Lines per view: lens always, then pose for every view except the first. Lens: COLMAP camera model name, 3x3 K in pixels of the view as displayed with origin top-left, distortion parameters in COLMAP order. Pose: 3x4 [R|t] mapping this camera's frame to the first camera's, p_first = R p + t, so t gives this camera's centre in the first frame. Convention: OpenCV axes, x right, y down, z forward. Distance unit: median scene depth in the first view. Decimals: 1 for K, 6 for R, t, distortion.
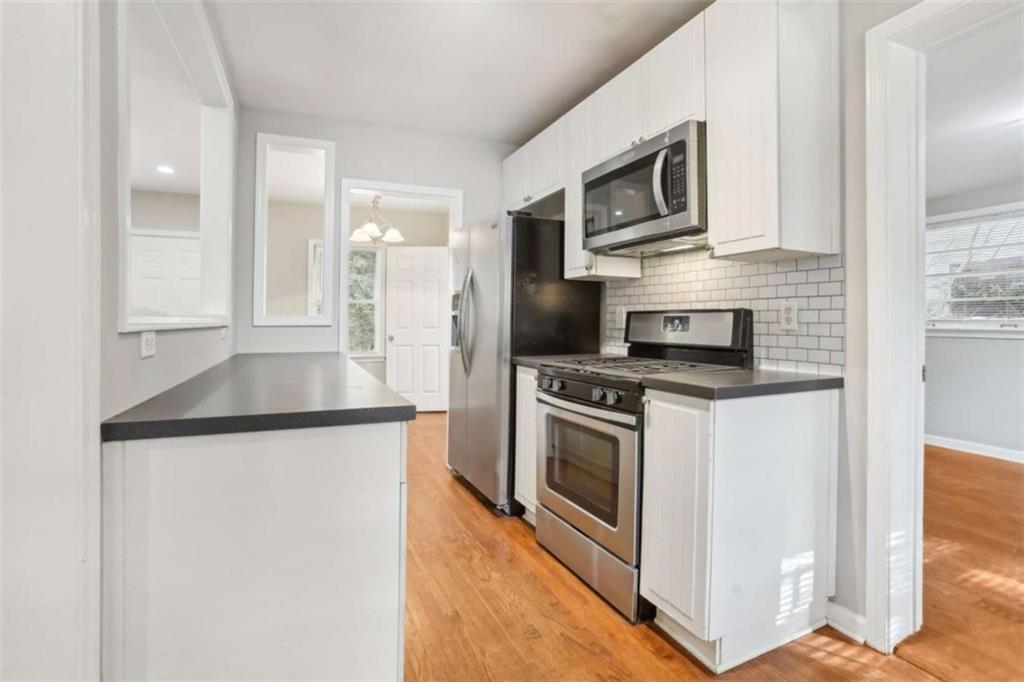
lens RADIAL K [[470.5, 0, 512.0], [0, 470.5, 341.0], [0, 0, 1]] dist [-0.073715, 0.022473]
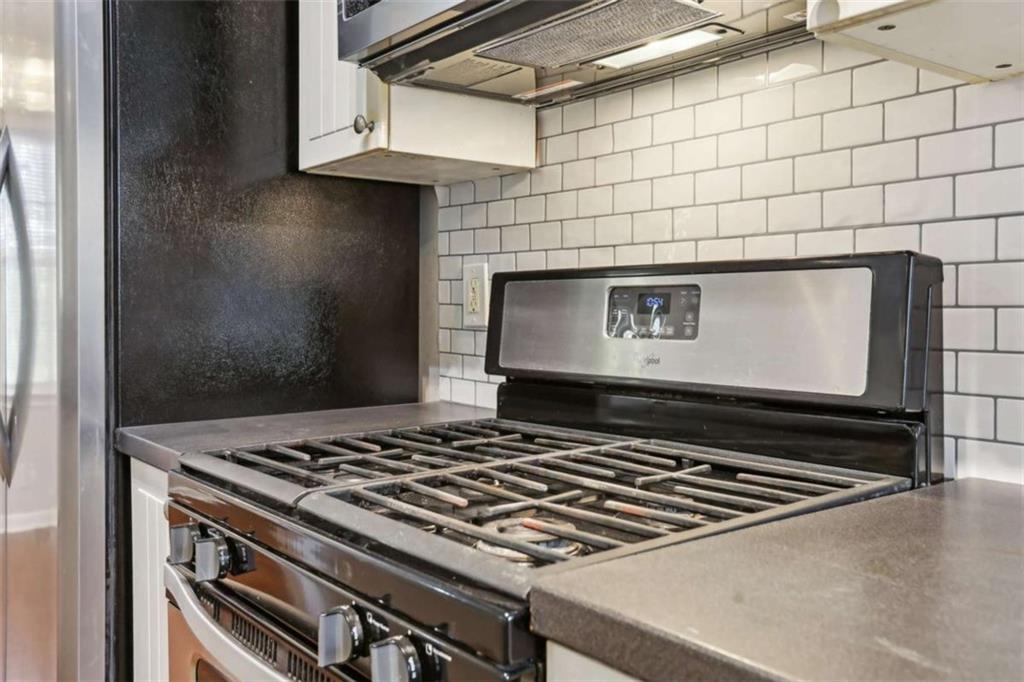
lens RADIAL K [[900.0, 0, 512.0], [0, 900.0, 341.0], [0, 0, 1]] dist [0.001079, -0.001050]
pose [[0.973313, -0.010953, 0.229221, 0.123657], [0.011763, 0.999928, -0.002168, -0.016833], [-0.229180, 0.004807, 0.973372, 0.425717]]
